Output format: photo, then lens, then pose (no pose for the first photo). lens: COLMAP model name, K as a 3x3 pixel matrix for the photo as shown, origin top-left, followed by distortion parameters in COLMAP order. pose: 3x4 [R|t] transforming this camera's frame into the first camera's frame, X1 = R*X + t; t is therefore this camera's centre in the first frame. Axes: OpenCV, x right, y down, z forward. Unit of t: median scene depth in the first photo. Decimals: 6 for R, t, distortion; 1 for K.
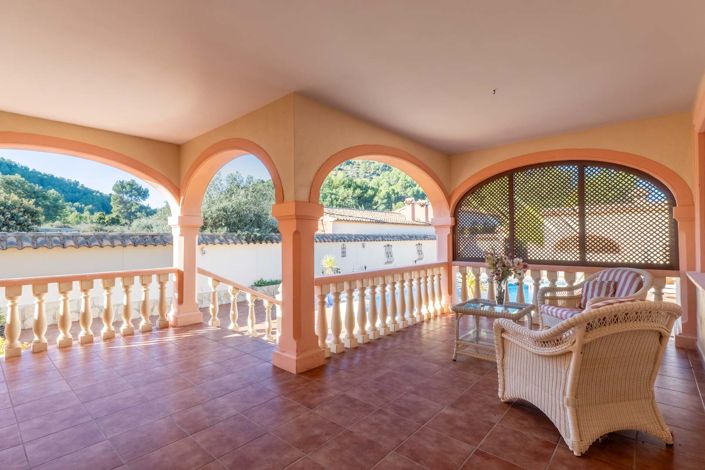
lens RADIAL K [[337.2, 0, 352.5], [0, 337.2, 235.0], [0, 0, 1]] dist [0.002378, 0.000423]
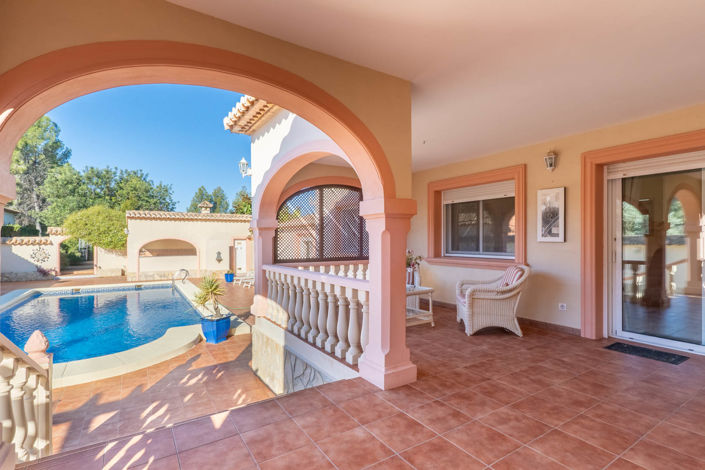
lens RADIAL K [[343.4, 0, 351.7], [0, 343.4, 245.6], [0, 0, 1]] dist [-0.001602, -0.000678]
pose [[0.279986, -0.007986, 0.959971, -1.351155], [-0.007259, 0.999919, 0.010436, 0.022715], [-0.959977, -0.009891, 0.279906, 1.065784]]
